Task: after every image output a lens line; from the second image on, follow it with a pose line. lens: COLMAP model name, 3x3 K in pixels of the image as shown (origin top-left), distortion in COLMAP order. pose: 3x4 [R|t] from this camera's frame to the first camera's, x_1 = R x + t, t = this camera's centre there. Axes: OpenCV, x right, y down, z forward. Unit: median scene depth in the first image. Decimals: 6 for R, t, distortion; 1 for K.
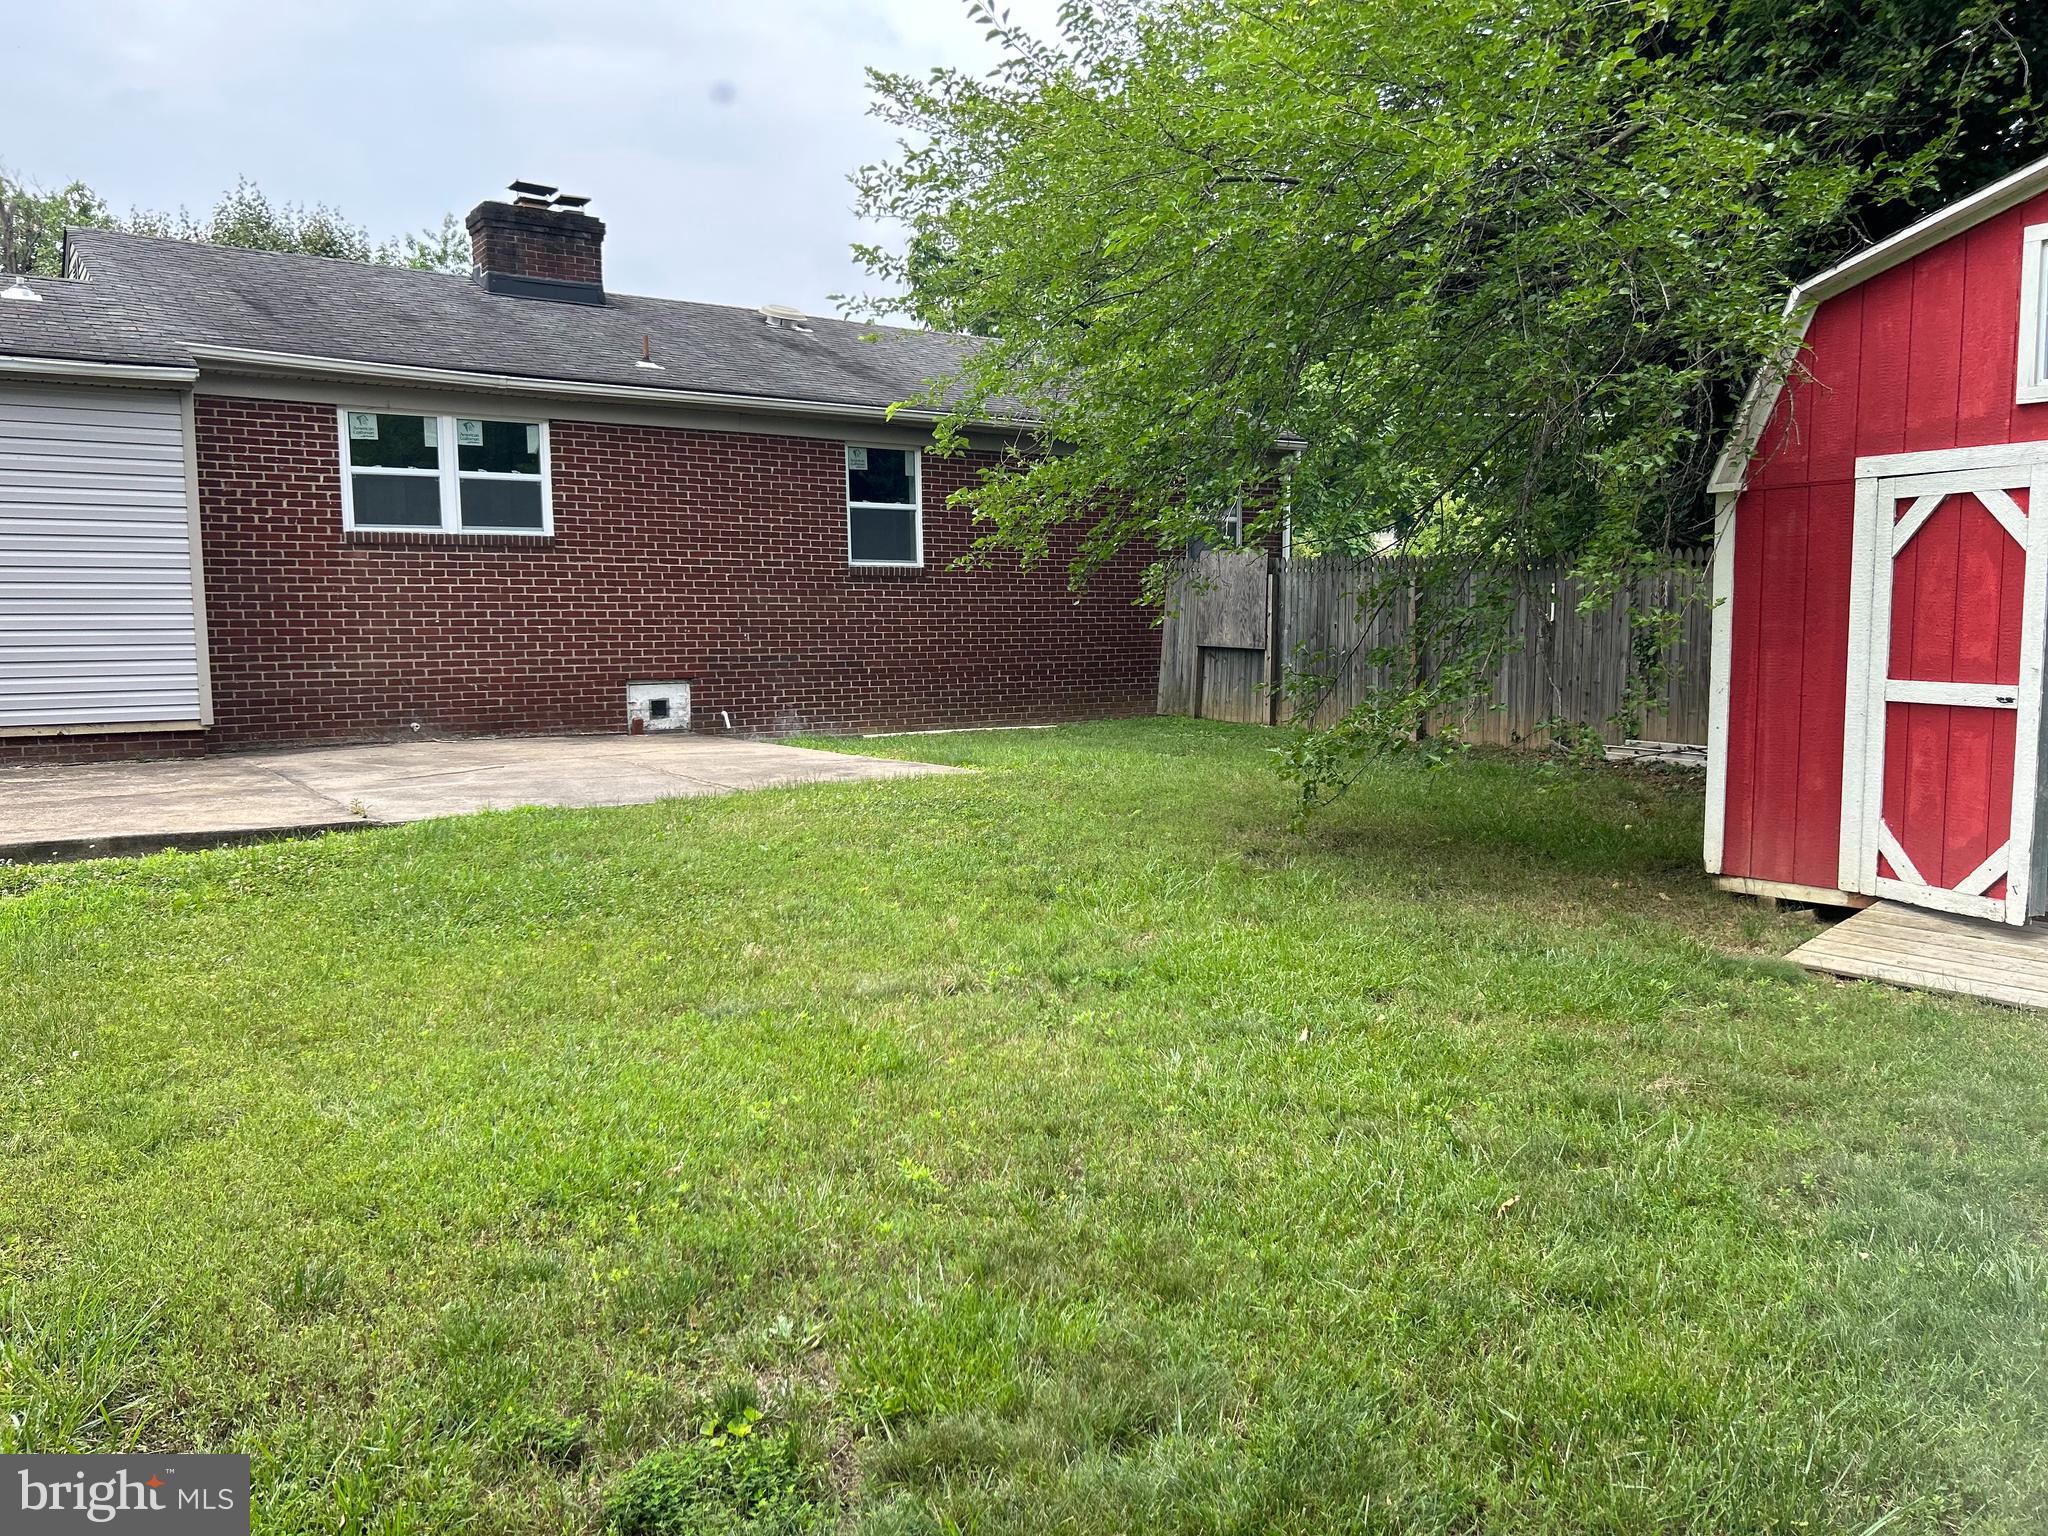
lens RADIAL K [[1549.0, 0, 1024.0], [0, 1549.0, 768.0], [0, 0, 1]] dist [0.053147, -0.046927]
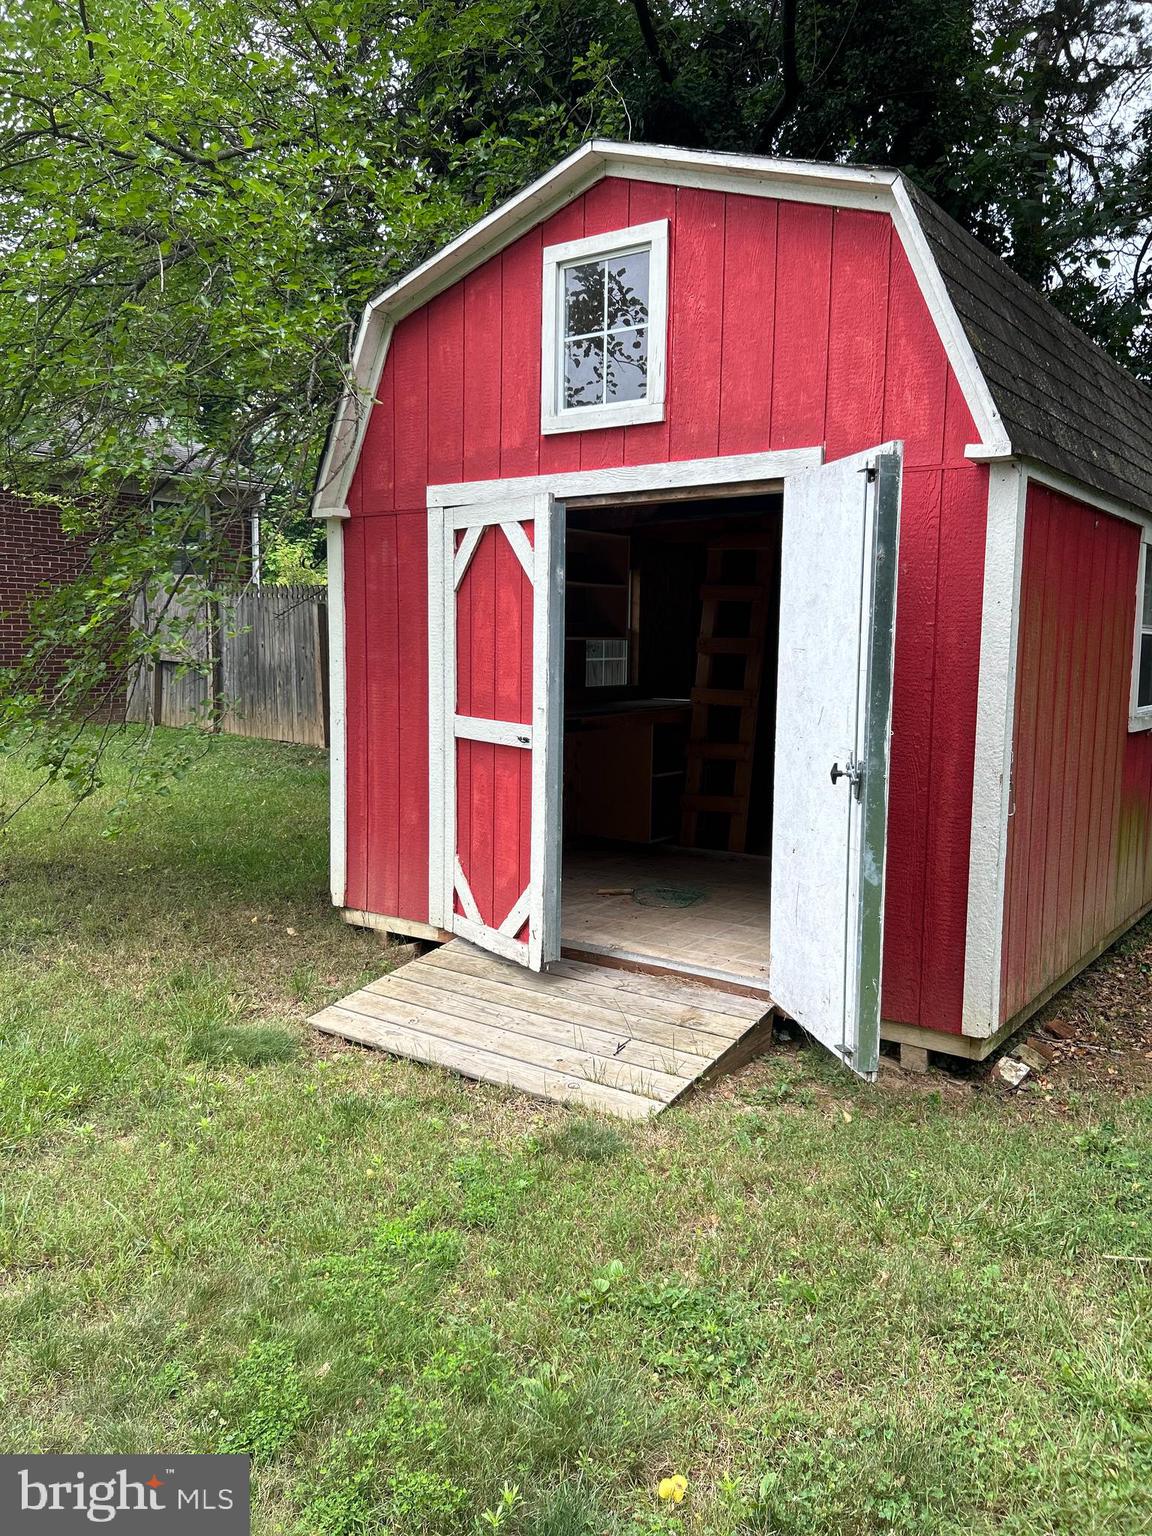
lens RADIAL K [[1161.8, 0, 582.3], [0, 1161.8, 779.6], [0, 0, 1]] dist [0.053147, -0.046927]
pose [[0.952915, -0.014394, 0.302896, 0.404708], [0.006902, 0.999644, 0.025792, -0.033912], [-0.303159, -0.022487, 0.952675, 0.278671]]
